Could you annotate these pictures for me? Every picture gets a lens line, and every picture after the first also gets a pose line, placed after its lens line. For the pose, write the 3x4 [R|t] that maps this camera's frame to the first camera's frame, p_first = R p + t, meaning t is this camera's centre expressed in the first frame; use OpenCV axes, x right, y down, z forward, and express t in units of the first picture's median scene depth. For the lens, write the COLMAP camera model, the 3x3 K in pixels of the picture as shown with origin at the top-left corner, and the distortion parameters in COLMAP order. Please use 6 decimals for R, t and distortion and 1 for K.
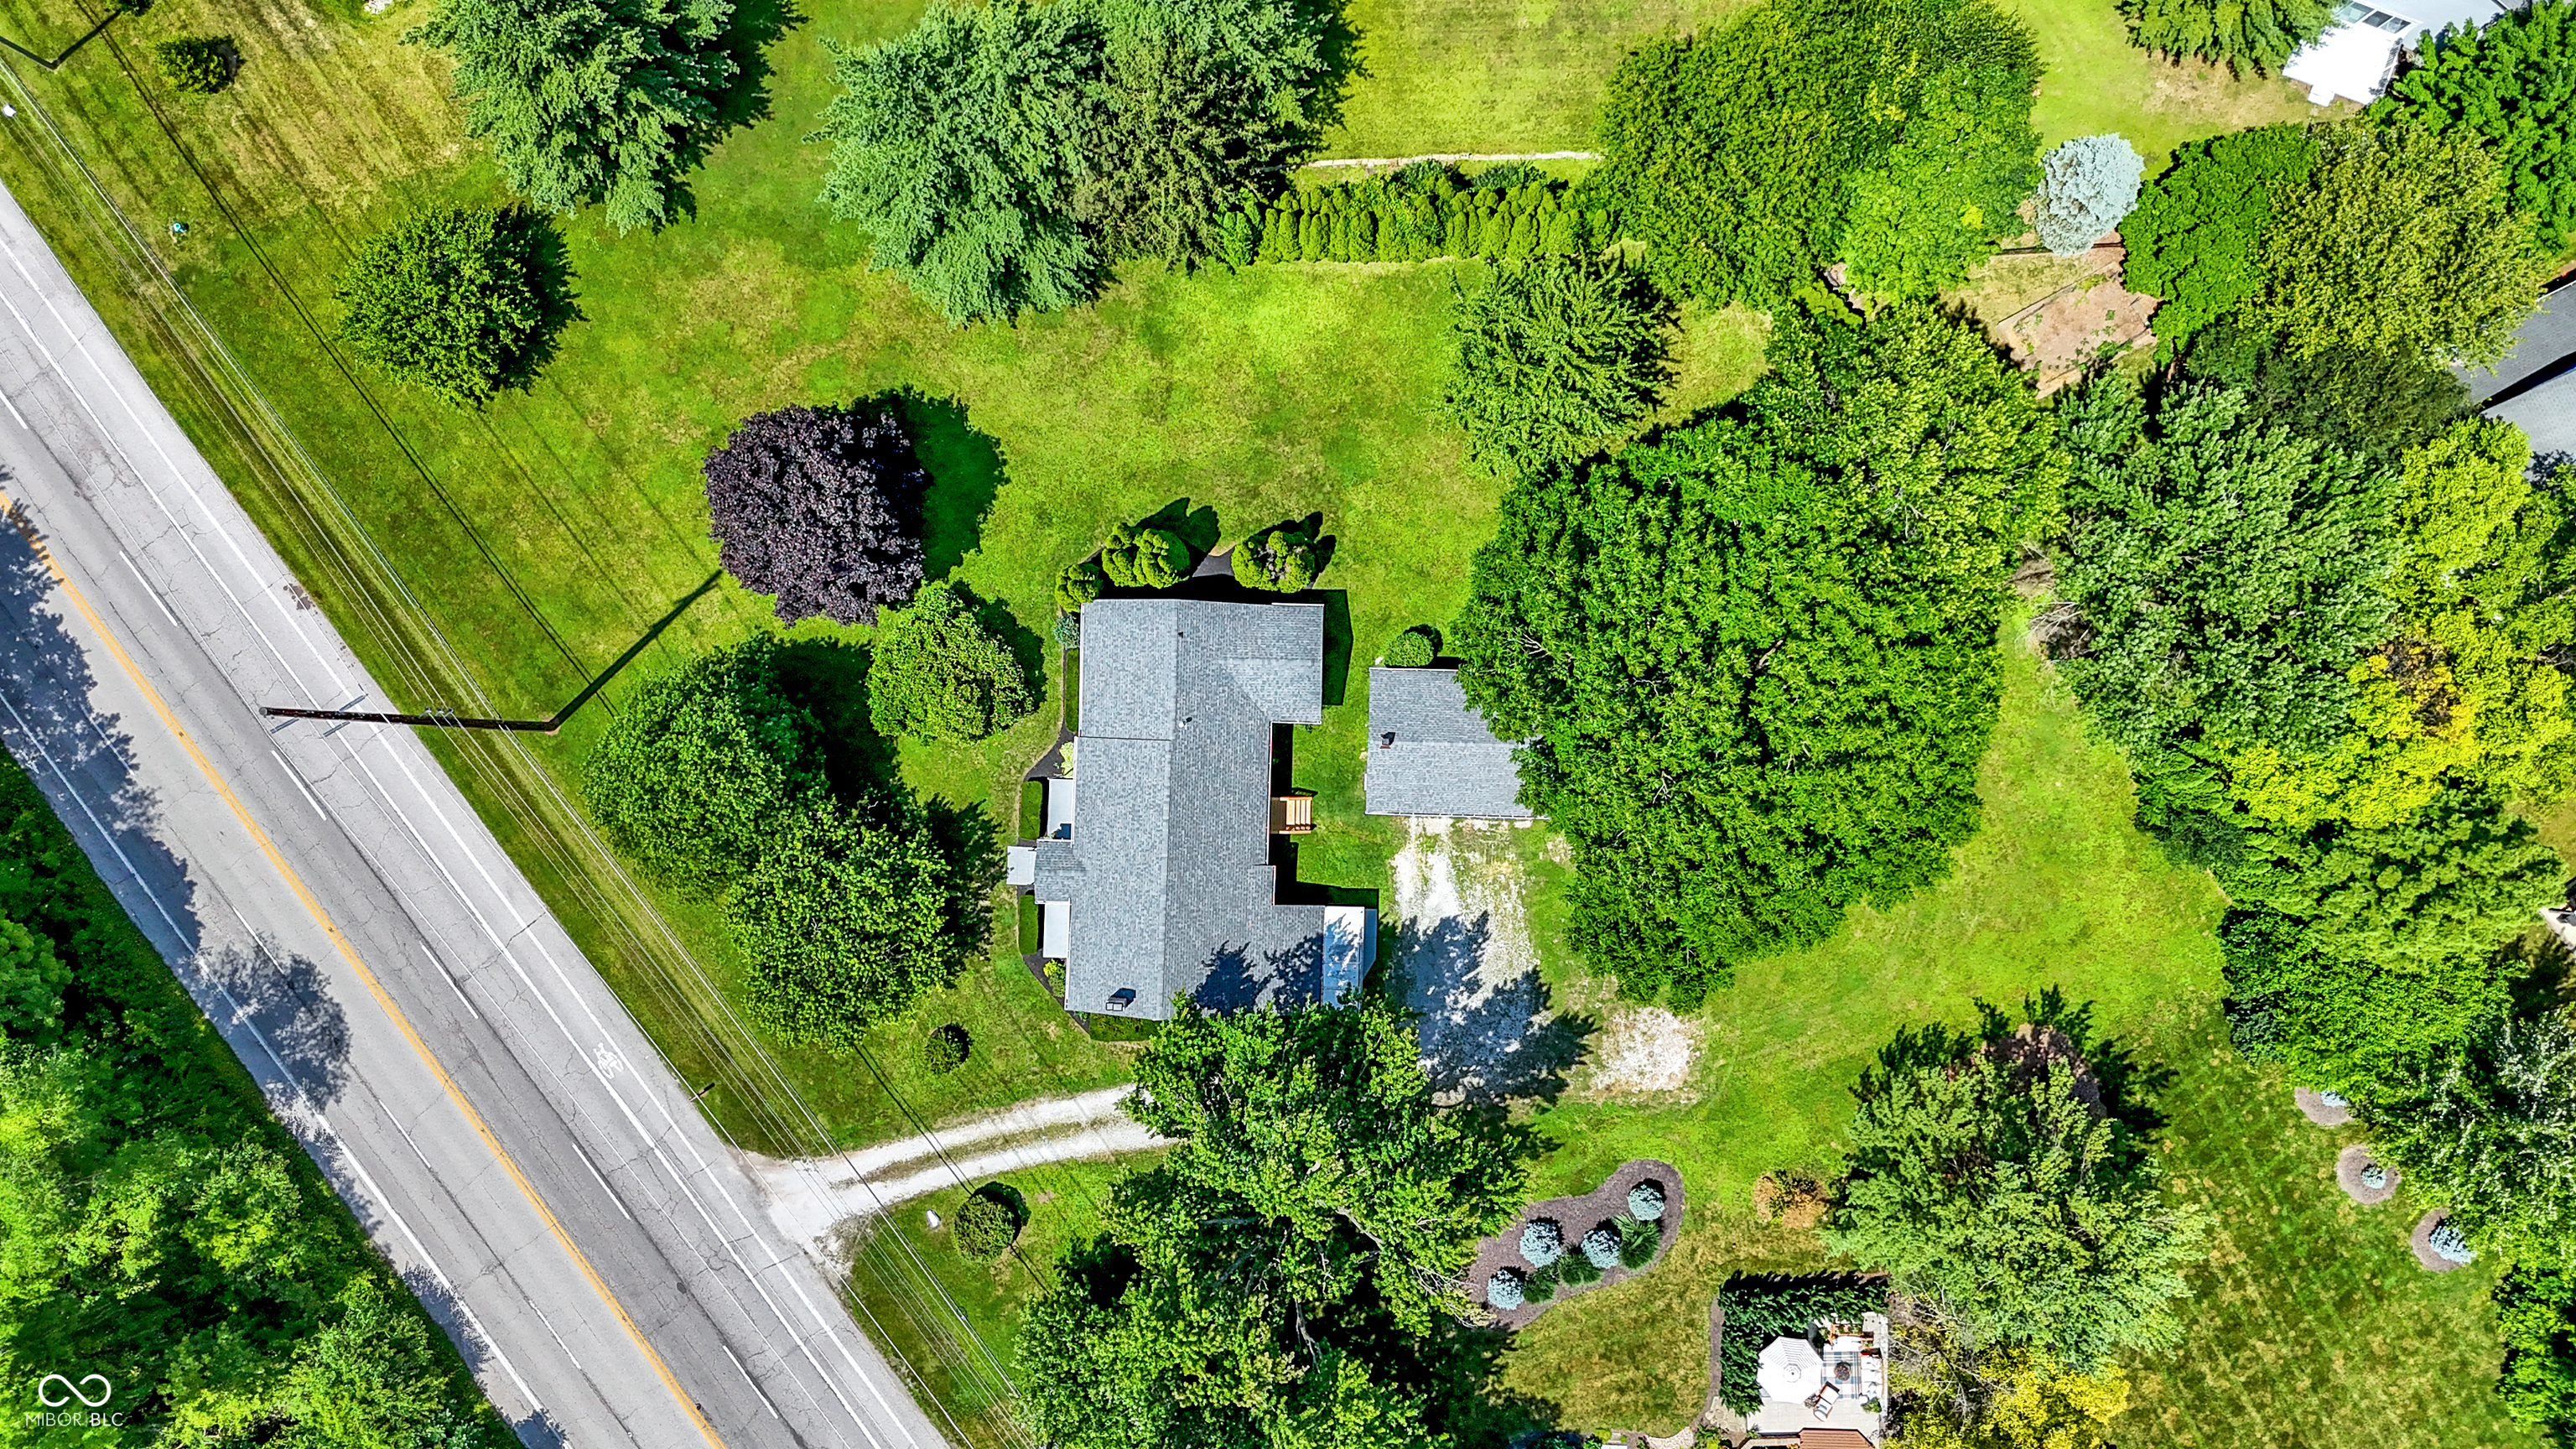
lens RADIAL K [[1913.2, 0, 1295.8], [0, 1913.2, 718.7], [0, 0, 1]] dist [0.049243, -0.056431]
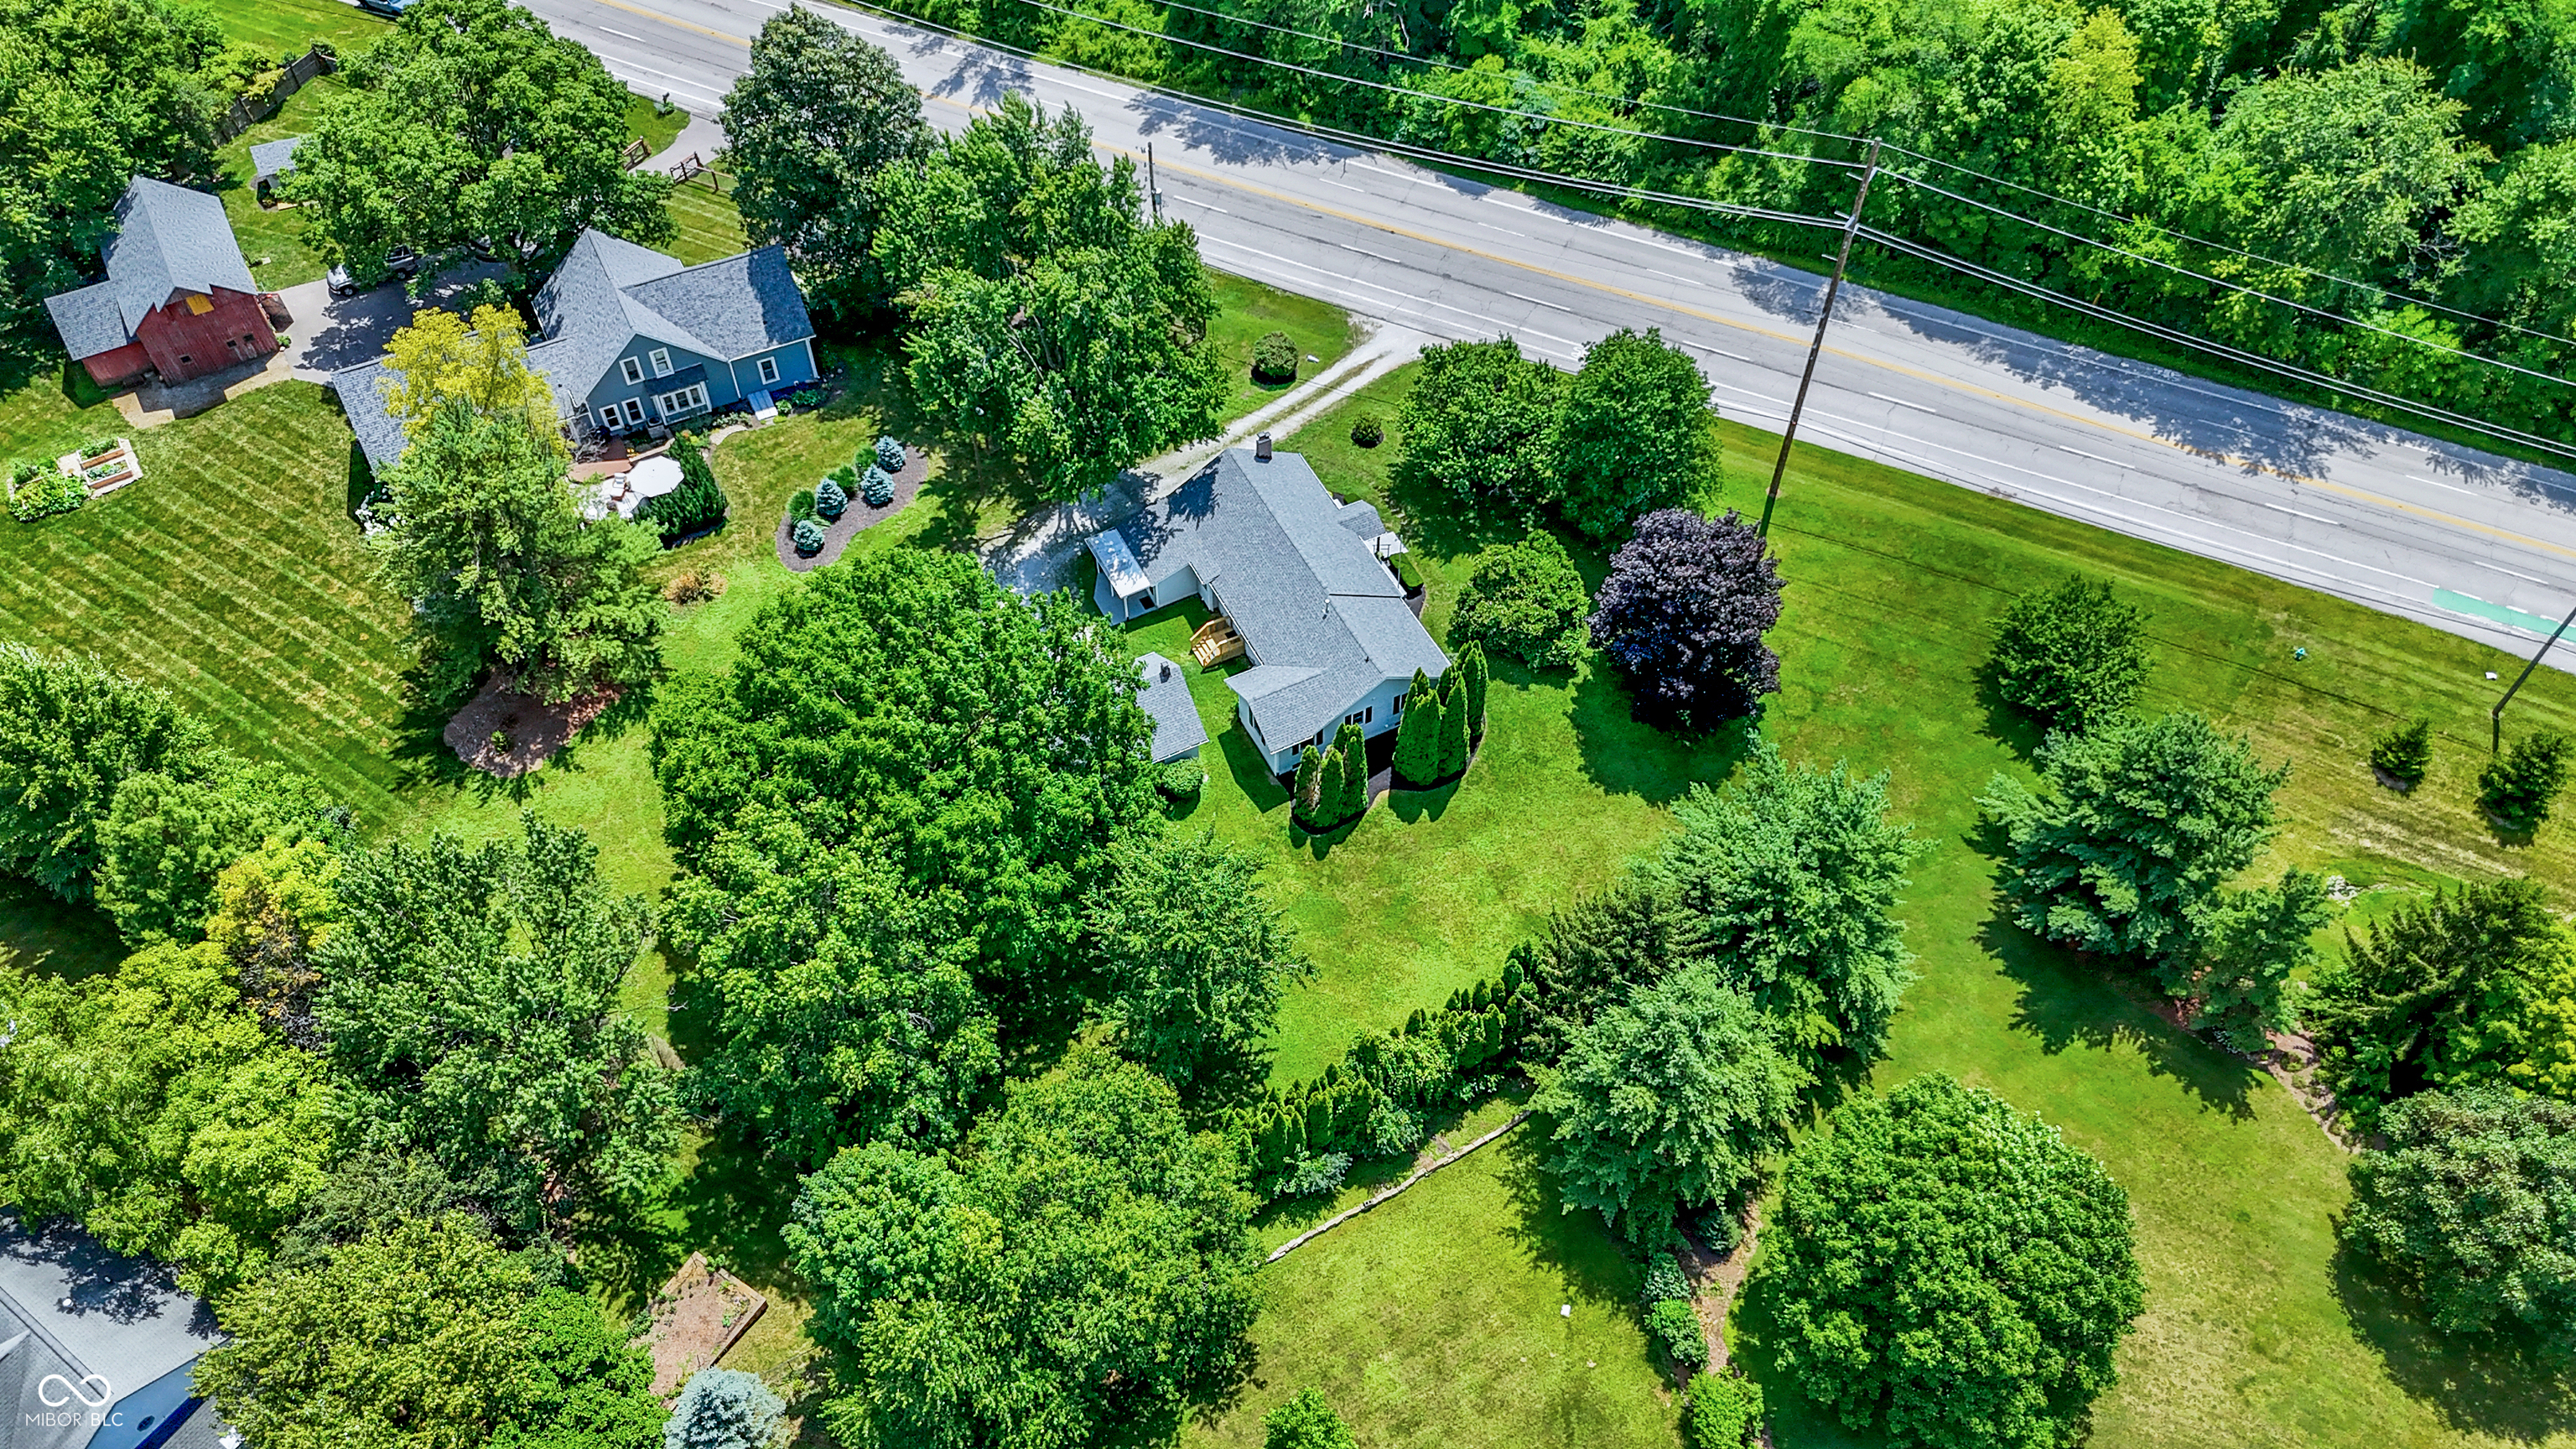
lens RADIAL K [[1913.2, 0, 1295.8], [0, 1913.2, 718.7], [0, 0, 1]] dist [0.049243, -0.056431]
pose [[-0.876268, 0.379349, -0.297066, 0.312229], [-0.481758, -0.679664, 0.553142, -0.640652], [0.007929, 0.627815, 0.778322, 0.123456]]
